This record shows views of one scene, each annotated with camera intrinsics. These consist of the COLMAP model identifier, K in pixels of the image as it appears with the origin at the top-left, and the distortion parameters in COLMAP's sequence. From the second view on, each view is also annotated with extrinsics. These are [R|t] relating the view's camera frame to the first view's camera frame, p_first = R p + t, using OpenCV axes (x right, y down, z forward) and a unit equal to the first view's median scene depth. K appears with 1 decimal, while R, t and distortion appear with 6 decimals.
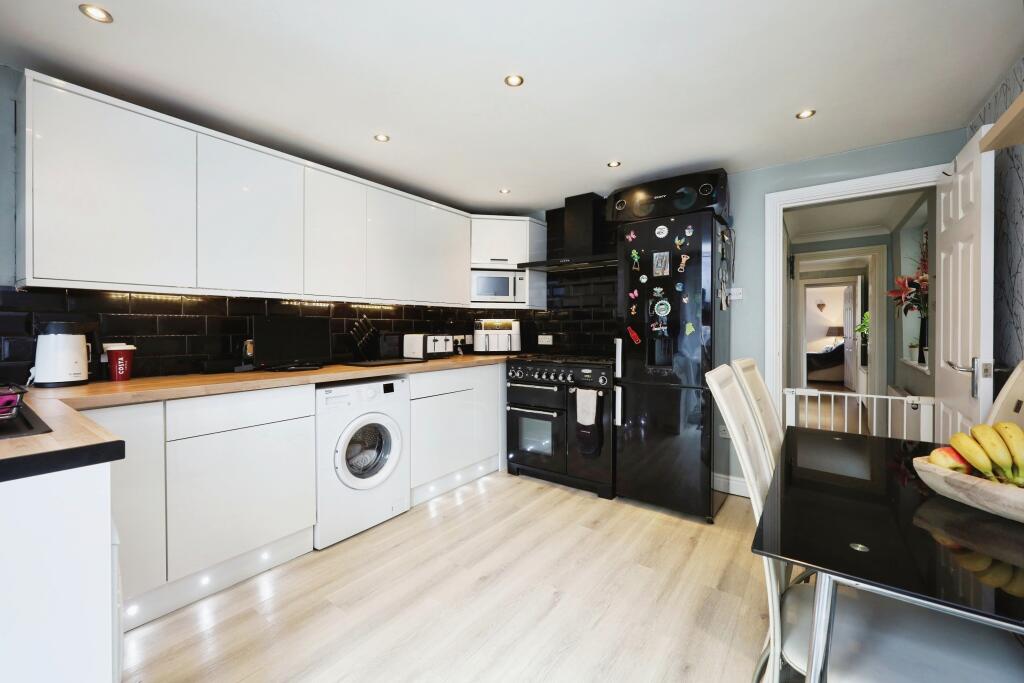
lens RADIAL K [[409.4, 0, 516.5], [0, 409.4, 330.7], [0, 0, 1]] dist [-0.000978, -0.000053]
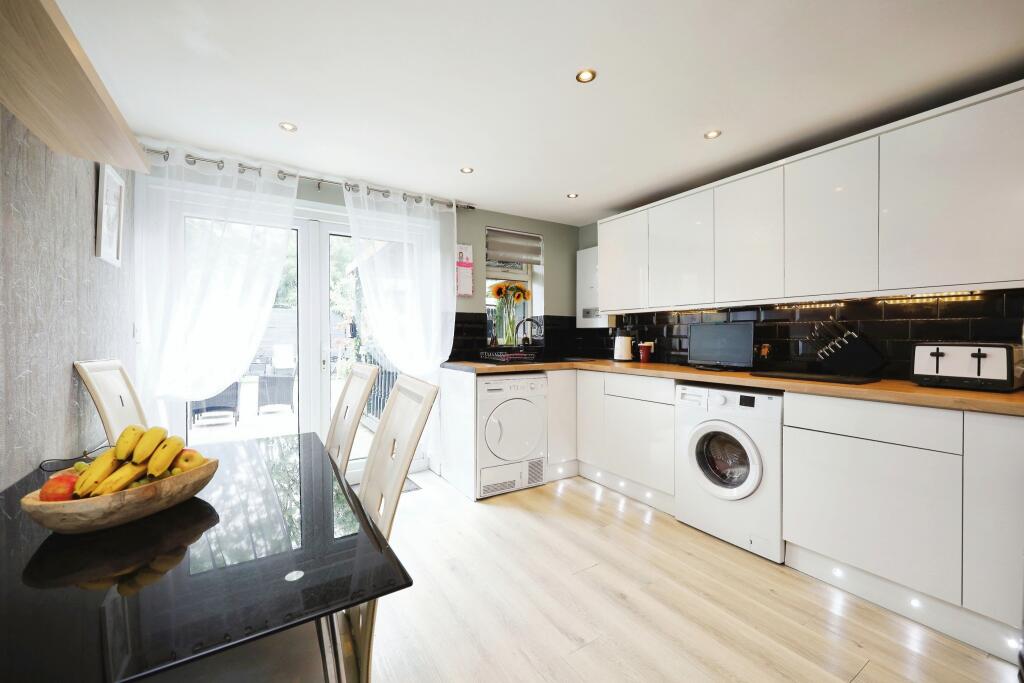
lens RADIAL K [[409.4, 0, 514.9], [0, 409.4, 339.5], [0, 0, 1]] dist [-0.000978, -0.000053]
pose [[-0.358153, 0.012664, -0.933577, 0.729513], [-0.003099, 0.999886, 0.014752, -0.003564], [0.933658, 0.008177, -0.358073, 0.905189]]
